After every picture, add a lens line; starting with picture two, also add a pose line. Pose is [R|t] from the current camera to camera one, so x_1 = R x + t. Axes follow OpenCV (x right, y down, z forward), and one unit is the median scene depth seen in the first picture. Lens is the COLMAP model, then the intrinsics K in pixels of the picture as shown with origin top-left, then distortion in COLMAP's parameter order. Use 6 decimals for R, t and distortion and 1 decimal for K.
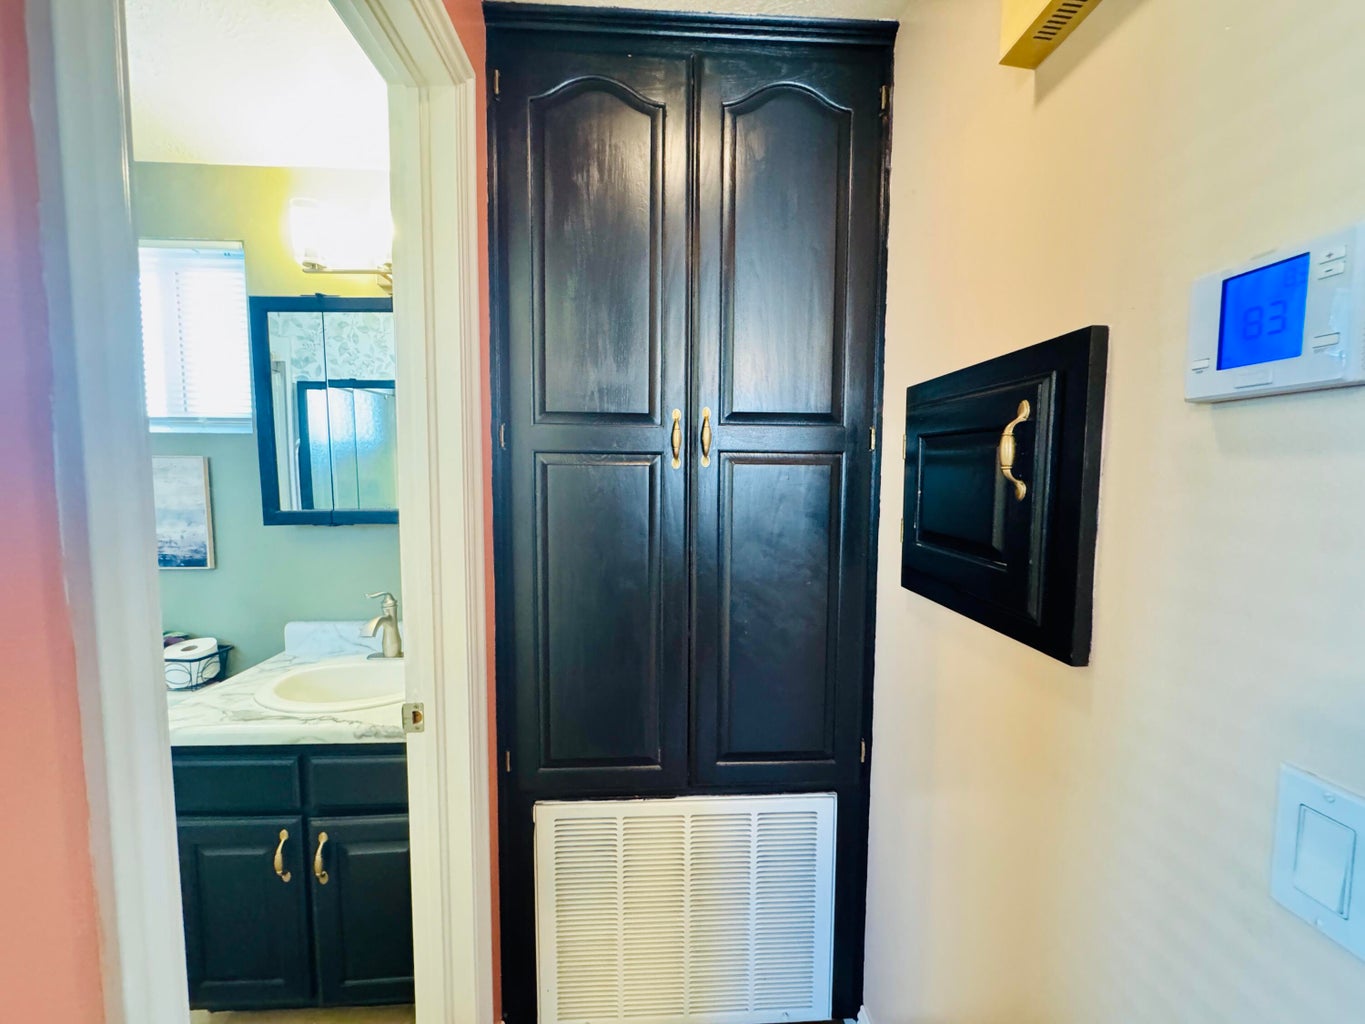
lens RADIAL K [[544.0, 0, 682.1], [0, 544.0, 510.3], [0, 0, 1]] dist [-0.003689, -0.000610]
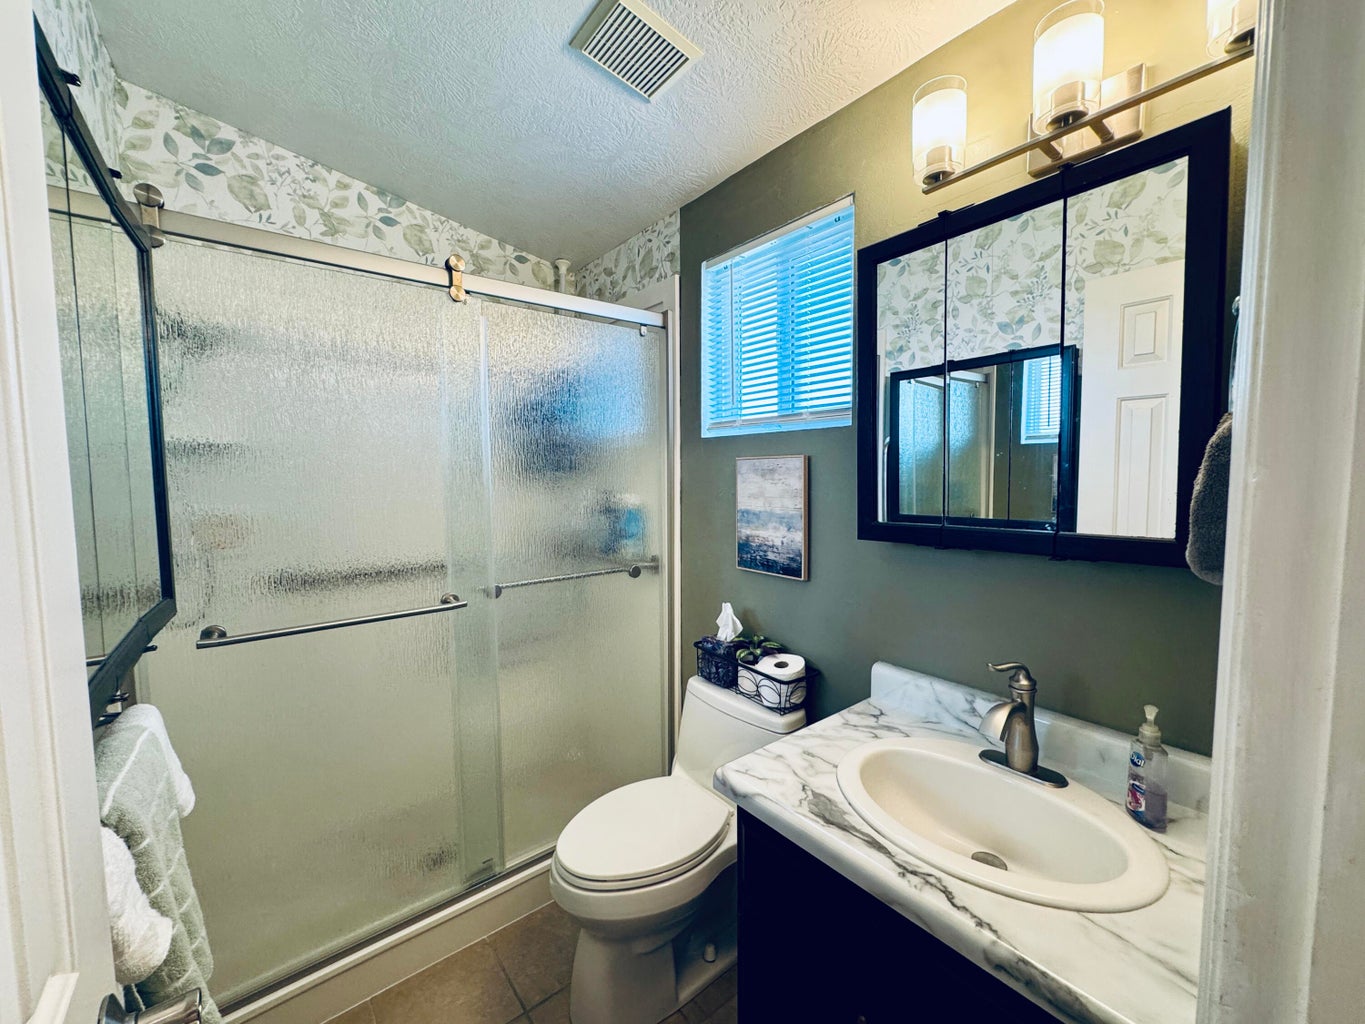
lens RADIAL K [[544.4, 0, 683.2], [0, 544.4, 510.9], [0, 0, 1]] dist [-0.003967, 0.000398]
pose [[0.581906, 0.045636, -0.811974, -0.276870], [-0.047949, 0.998613, 0.021762, -0.018539], [0.811841, 0.026270, 0.583287, 0.329704]]
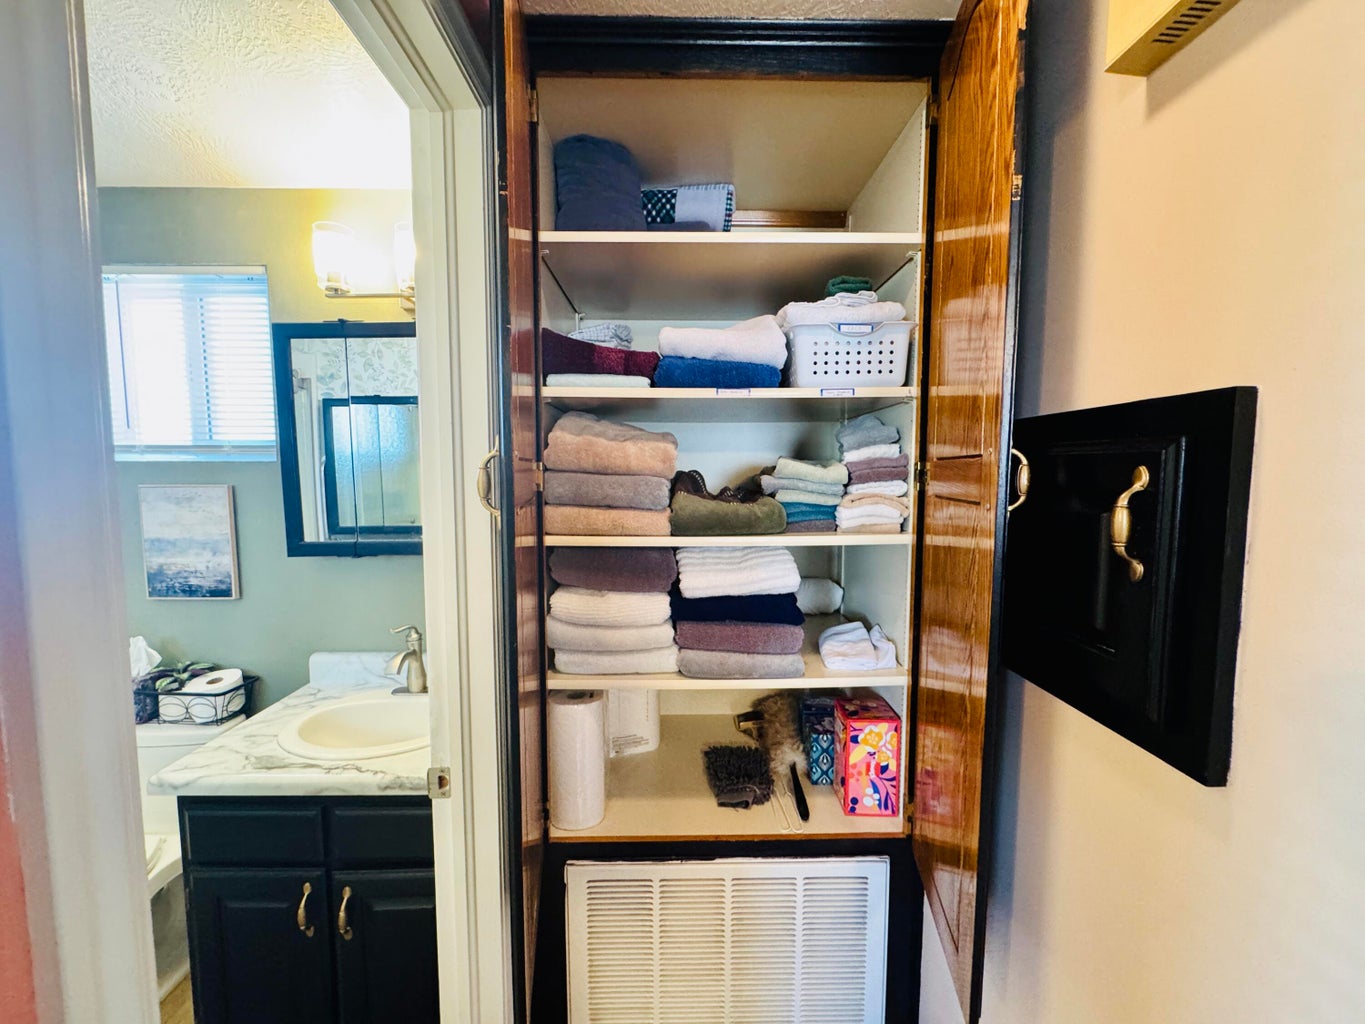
lens RADIAL K [[544.0, 0, 682.1], [0, 544.0, 510.3], [0, 0, 1]] dist [-0.003689, -0.000610]
pose [[0.999345, -0.002680, -0.036090, -0.025550], [0.002724, 0.999996, 0.001166, -0.055619], [0.036086, -0.001263, 0.999348, 0.049104]]
